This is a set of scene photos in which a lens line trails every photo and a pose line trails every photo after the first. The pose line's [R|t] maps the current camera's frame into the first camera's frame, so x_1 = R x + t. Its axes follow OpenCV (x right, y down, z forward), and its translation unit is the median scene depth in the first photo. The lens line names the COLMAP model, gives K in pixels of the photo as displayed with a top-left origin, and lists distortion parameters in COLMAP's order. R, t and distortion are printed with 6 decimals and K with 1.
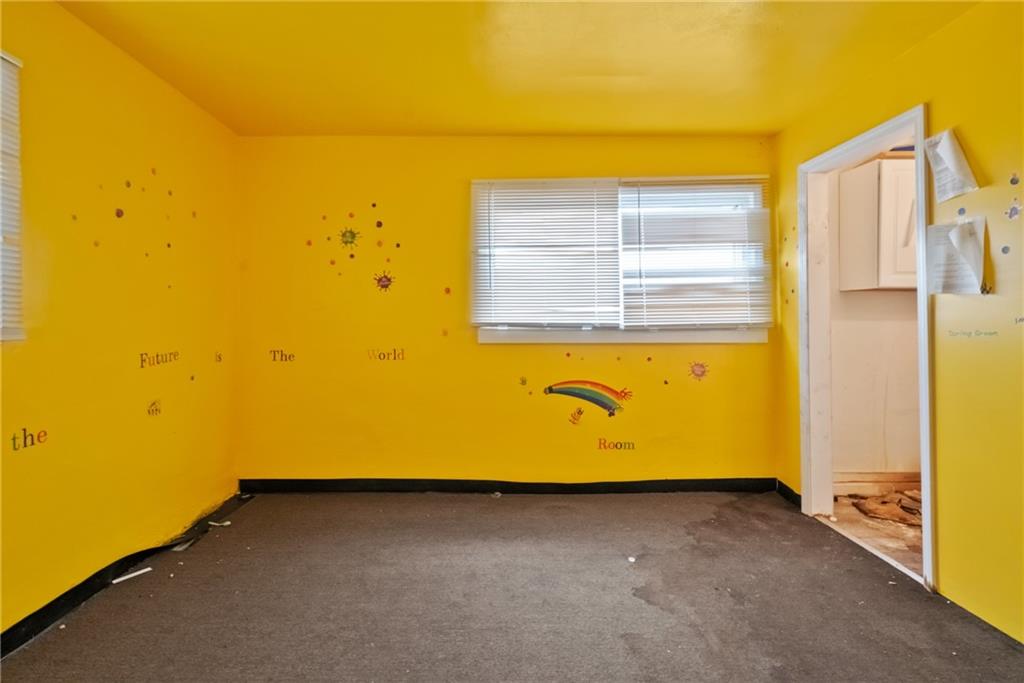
lens RADIAL K [[489.0, 0, 474.3], [0, 489.0, 318.0], [0, 0, 1]] dist [-0.004051, 0.001770]
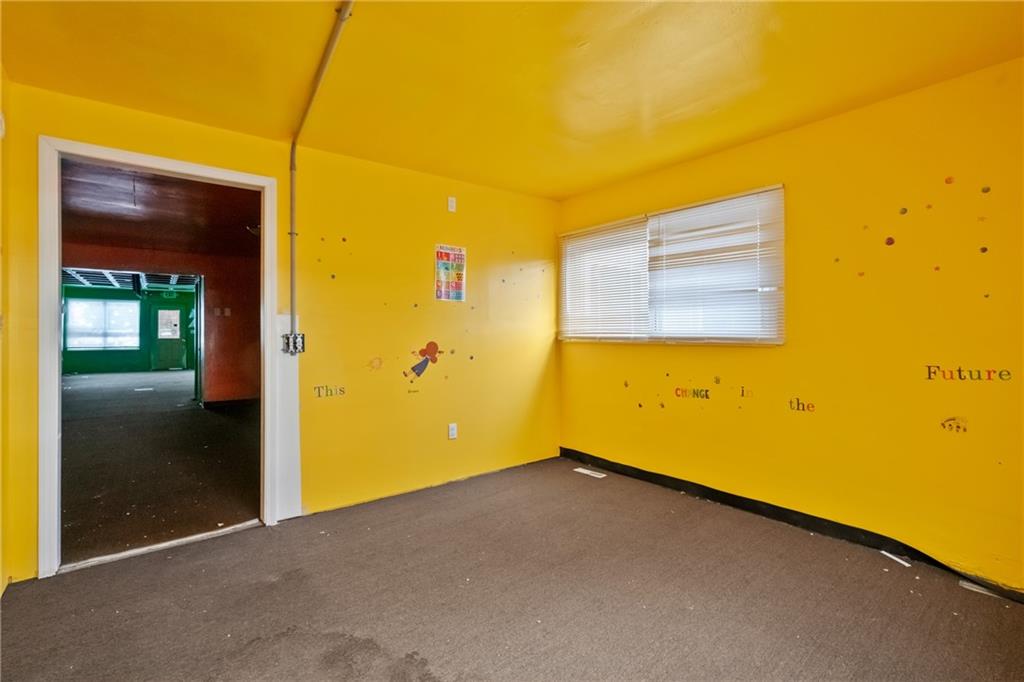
lens RADIAL K [[467.8, 0, 507.7], [0, 467.8, 336.3], [0, 0, 1]] dist [-0.001821, 0.000954]
pose [[-0.760120, 0.013066, -0.649651, 0.476488], [0.009319, 0.999914, 0.009208, -0.005037], [0.649715, 0.000945, -0.760177, 0.868303]]
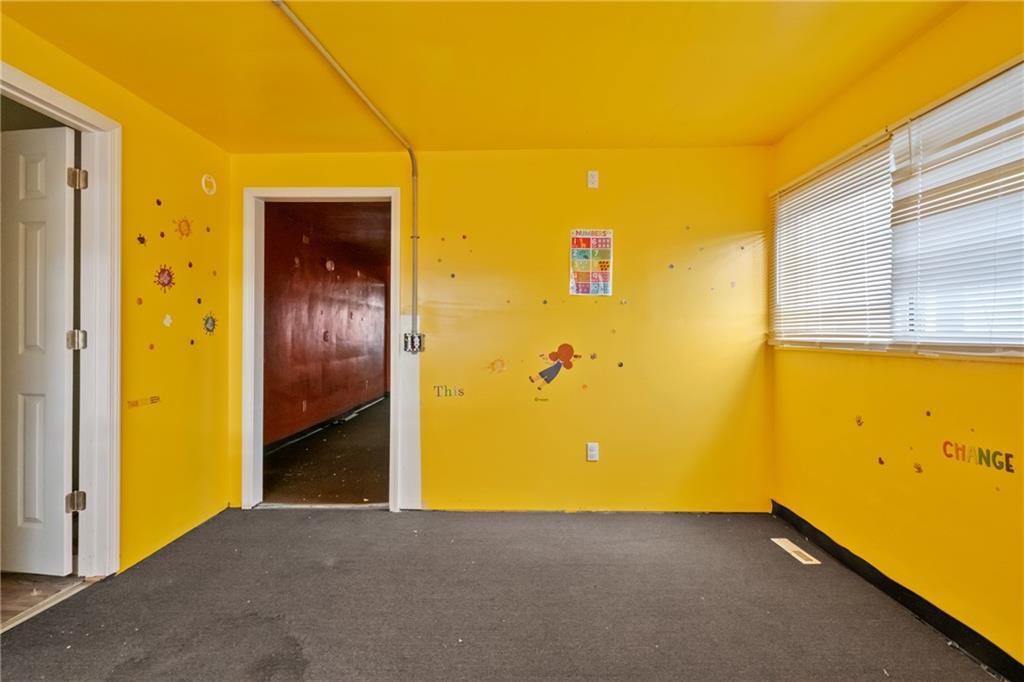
lens RADIAL K [[467.8, 0, 507.7], [0, 467.8, 336.3], [0, 0, 1]] dist [-0.001821, 0.000954]
pose [[-0.999754, 0.000972, -0.022178, 0.026478], [0.000927, 0.999998, 0.001999, -0.000905], [0.022180, 0.001978, -0.999752, 0.858709]]
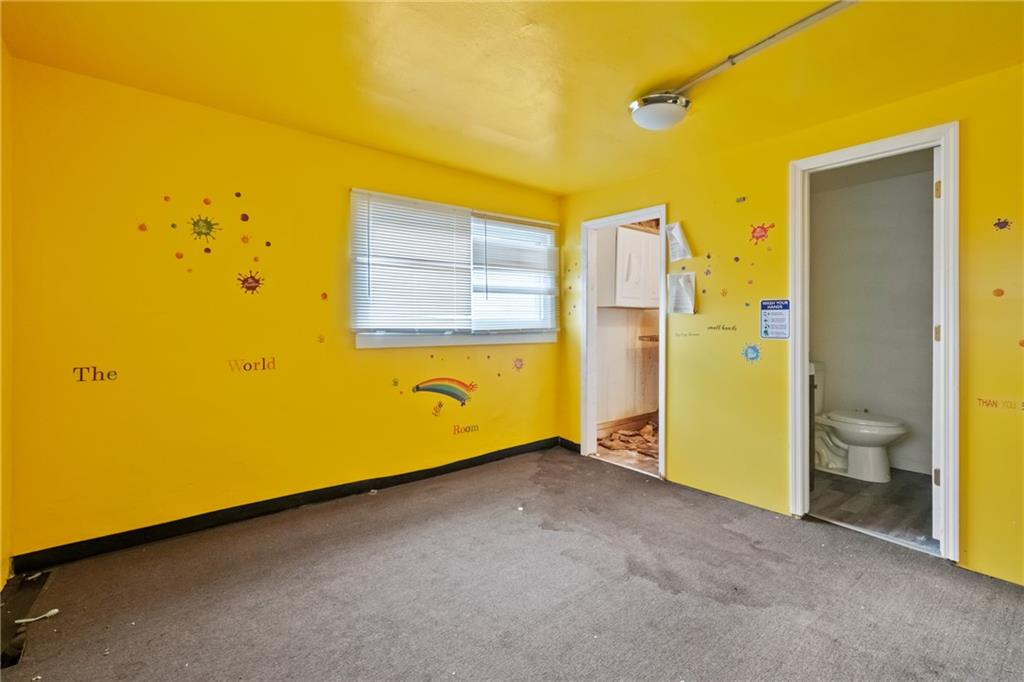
lens RADIAL K [[467.3, 0, 512.8], [0, 467.3, 326.3], [0, 0, 1]] dist [-0.000826, 0.001027]
pose [[0.763087, -0.000366, 0.646296, -0.378477], [-0.007517, 0.999927, 0.009442, -0.007271], [-0.646253, -0.012064, 0.763028, 0.042887]]
